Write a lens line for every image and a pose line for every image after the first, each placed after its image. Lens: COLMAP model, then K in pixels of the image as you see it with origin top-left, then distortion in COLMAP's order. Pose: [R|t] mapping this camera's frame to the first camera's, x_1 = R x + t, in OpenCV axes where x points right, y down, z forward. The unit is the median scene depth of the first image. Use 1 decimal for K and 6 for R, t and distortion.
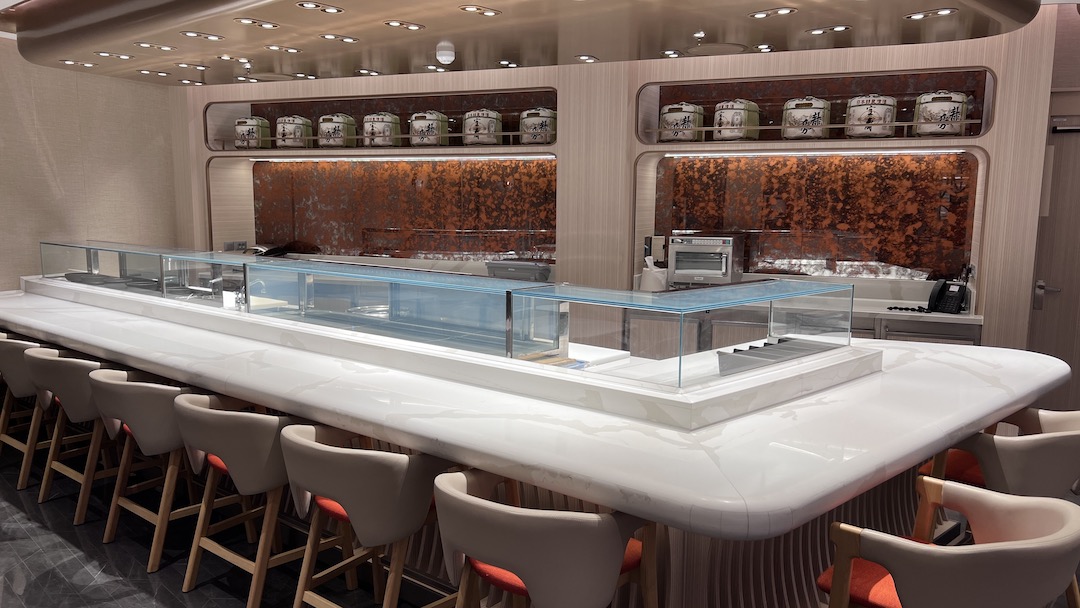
lens RADIAL K [[848.8, 0, 540.0], [0, 848.8, 304.0], [0, 0, 1]] dist [0.004302, -0.004613]
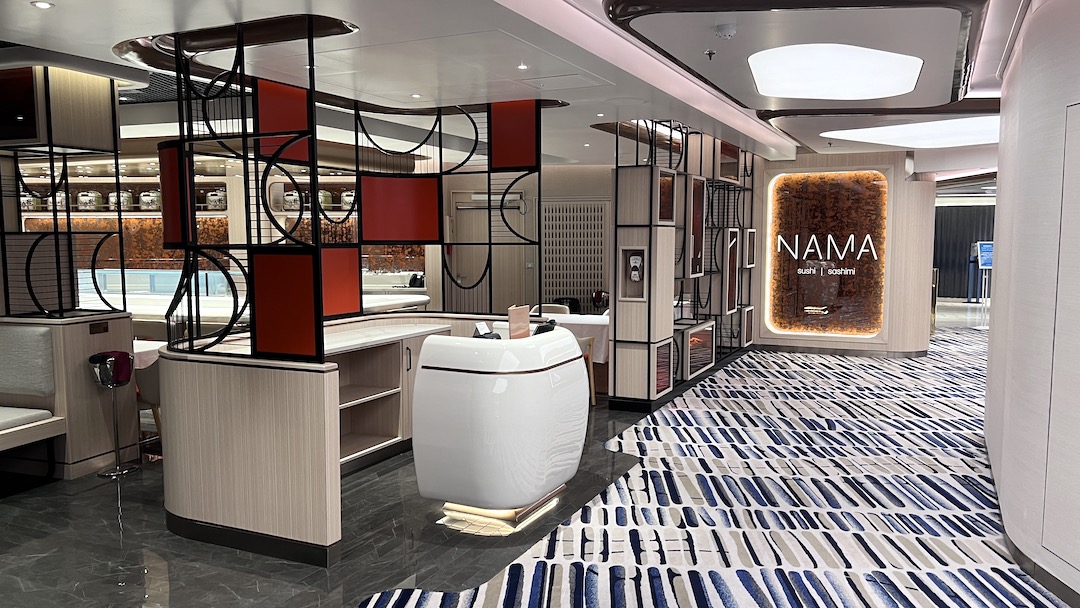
lens RADIAL K [[809.5, 0, 540.0], [0, 809.5, 304.0], [0, 0, 1]] dist [-0.036178, -0.003990]
pose [[0.790437, -0.050080, 0.610493, -0.527685], [0.105920, 0.992814, -0.055697, 0.190974], [-0.603316, 0.108688, 0.790061, -0.813830]]
